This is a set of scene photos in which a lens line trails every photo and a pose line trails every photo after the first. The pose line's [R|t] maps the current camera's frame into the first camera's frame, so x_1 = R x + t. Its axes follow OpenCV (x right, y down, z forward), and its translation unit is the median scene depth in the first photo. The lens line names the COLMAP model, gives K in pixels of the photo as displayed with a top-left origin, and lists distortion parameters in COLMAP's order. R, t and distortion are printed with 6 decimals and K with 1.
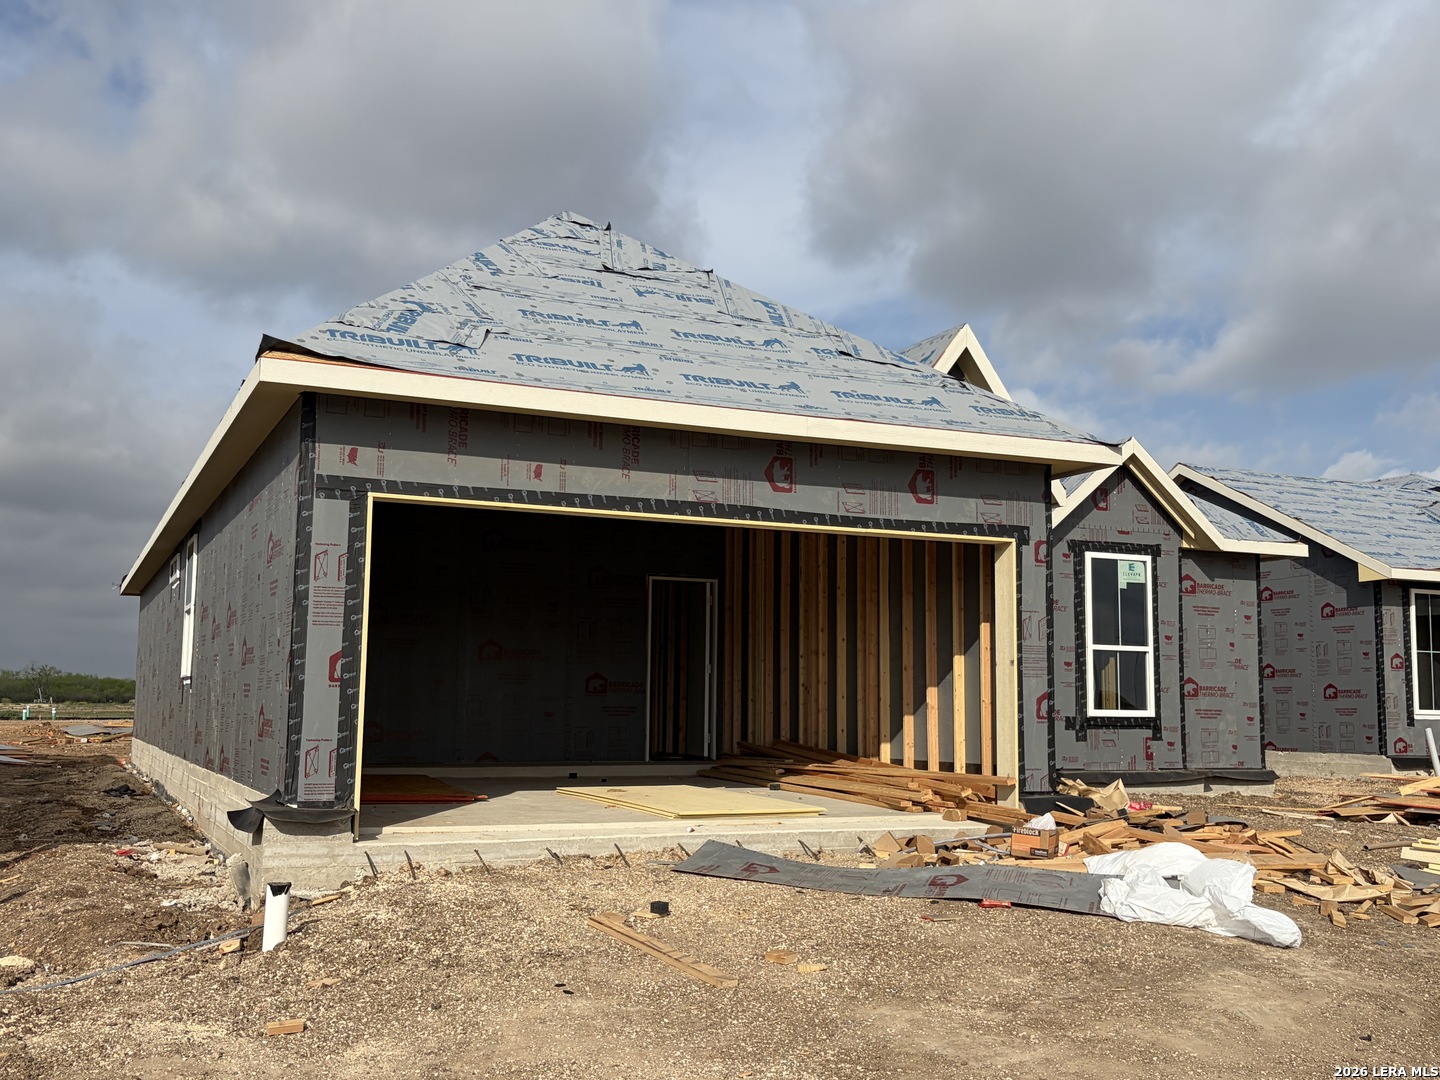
lens RADIAL K [[1429.8, 0, 720.0], [0, 1429.8, 540.0], [0, 0, 1]] dist [0.044905, -0.022252]
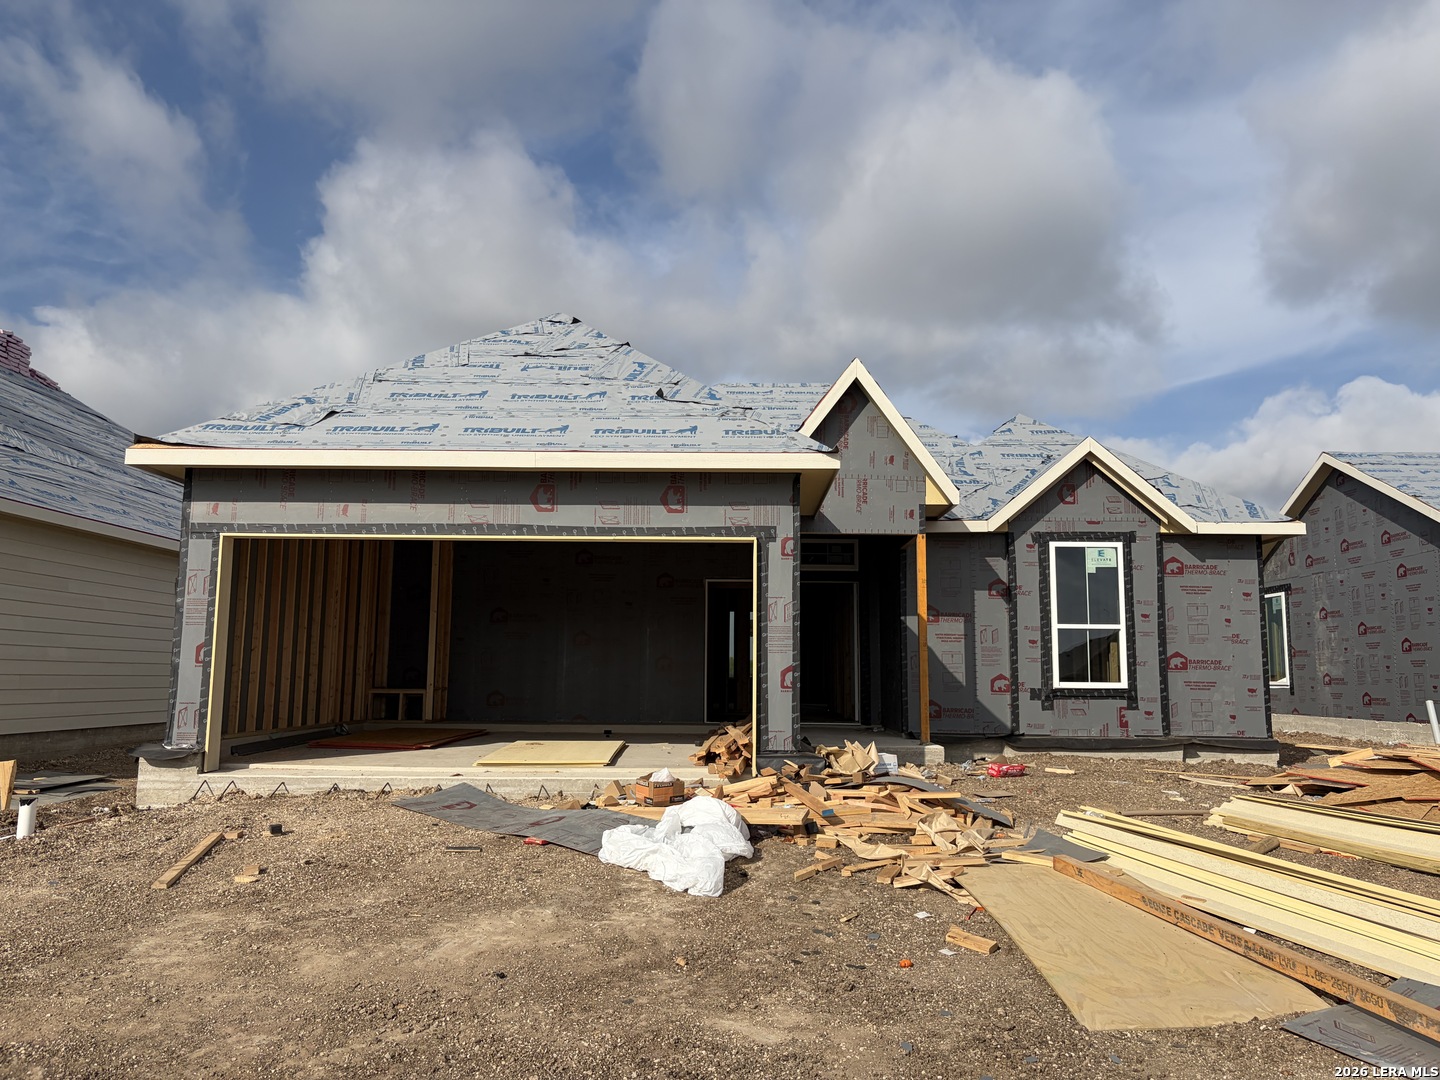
lens RADIAL K [[1064.0, 0, 755.0], [0, 1064.0, 535.5], [0, 0, 1]] dist [0.047731, -0.058419]
pose [[0.904031, -0.060321, -0.423190, 0.400540], [0.051319, 0.998149, -0.032646, 0.018615], [0.424376, 0.007795, 0.905452, 0.138016]]
